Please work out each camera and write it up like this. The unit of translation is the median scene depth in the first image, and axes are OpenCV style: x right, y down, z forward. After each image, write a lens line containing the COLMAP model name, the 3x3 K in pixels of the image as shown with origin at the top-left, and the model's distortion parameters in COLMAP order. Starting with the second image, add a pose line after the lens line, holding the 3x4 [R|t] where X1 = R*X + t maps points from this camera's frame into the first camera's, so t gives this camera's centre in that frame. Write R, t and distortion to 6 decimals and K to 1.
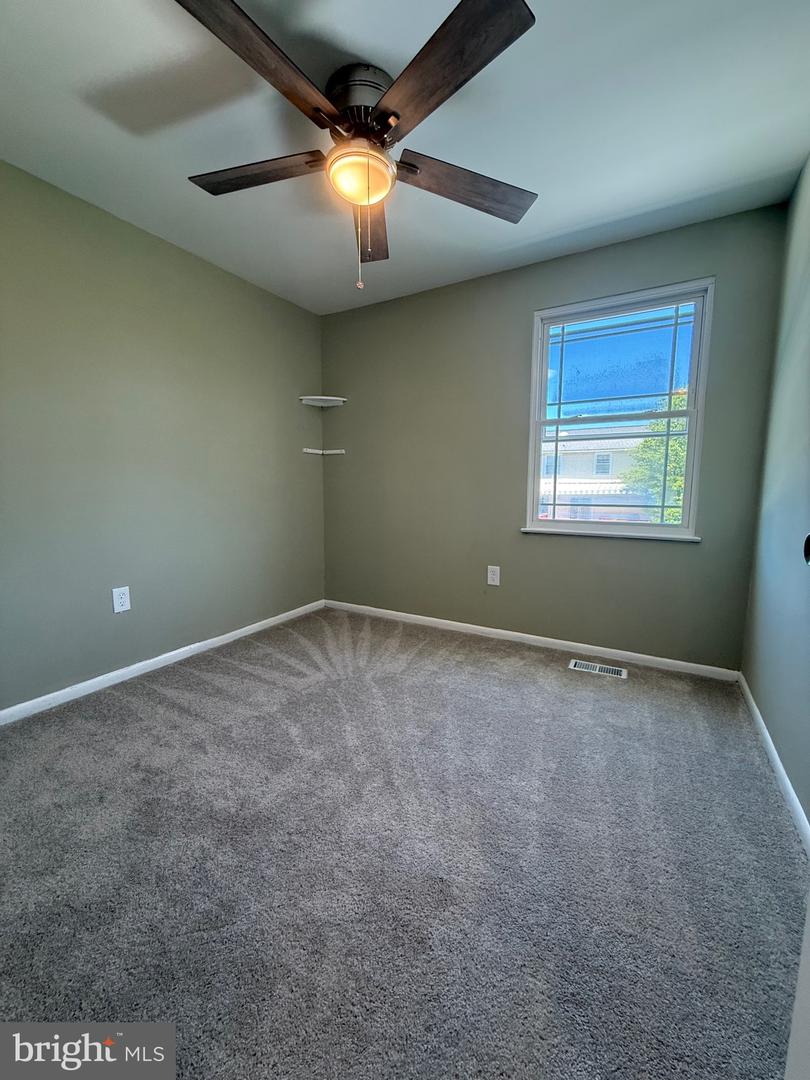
lens RADIAL K [[433.7, 0, 401.2], [0, 433.7, 554.8], [0, 0, 1]] dist [-0.001628, -0.000079]
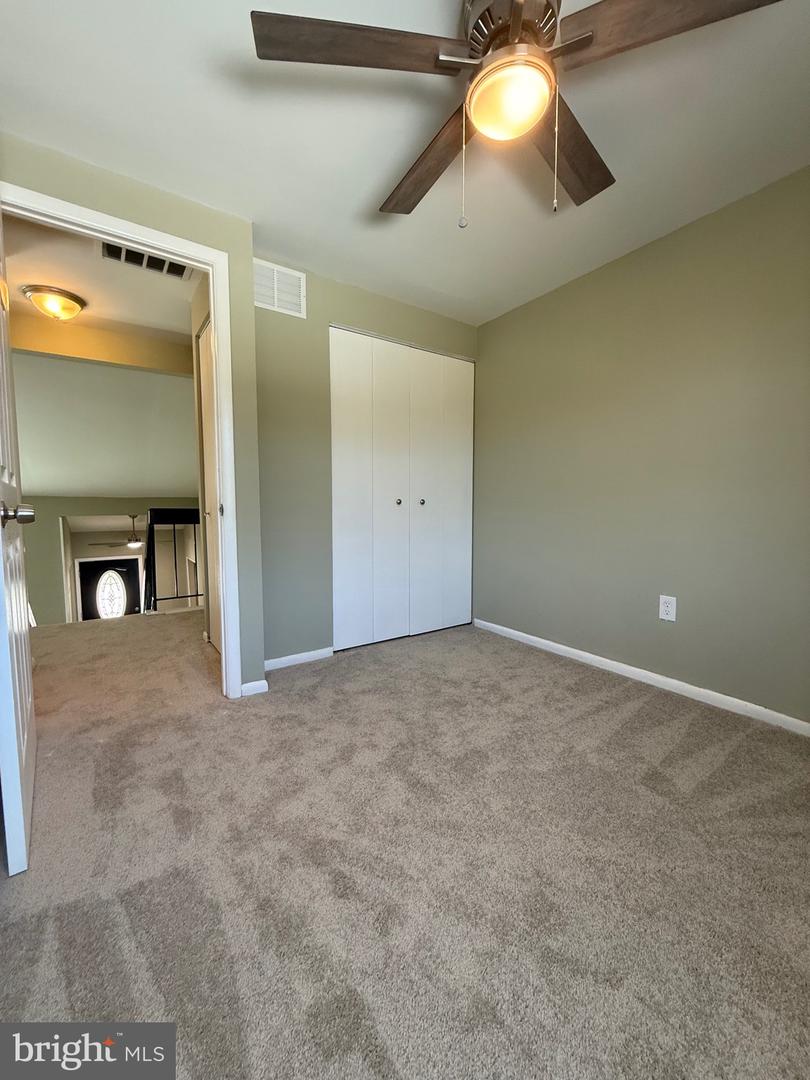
lens RADIAL K [[430.5, 0, 404.1], [0, 430.5, 539.9], [0, 0, 1]] dist [-0.000731, -0.000079]
pose [[-0.424069, 0.076307, -0.902409, 0.496356], [-0.143815, 0.978125, 0.150292, -0.112103], [0.894138, 0.193514, -0.403819, 0.816754]]
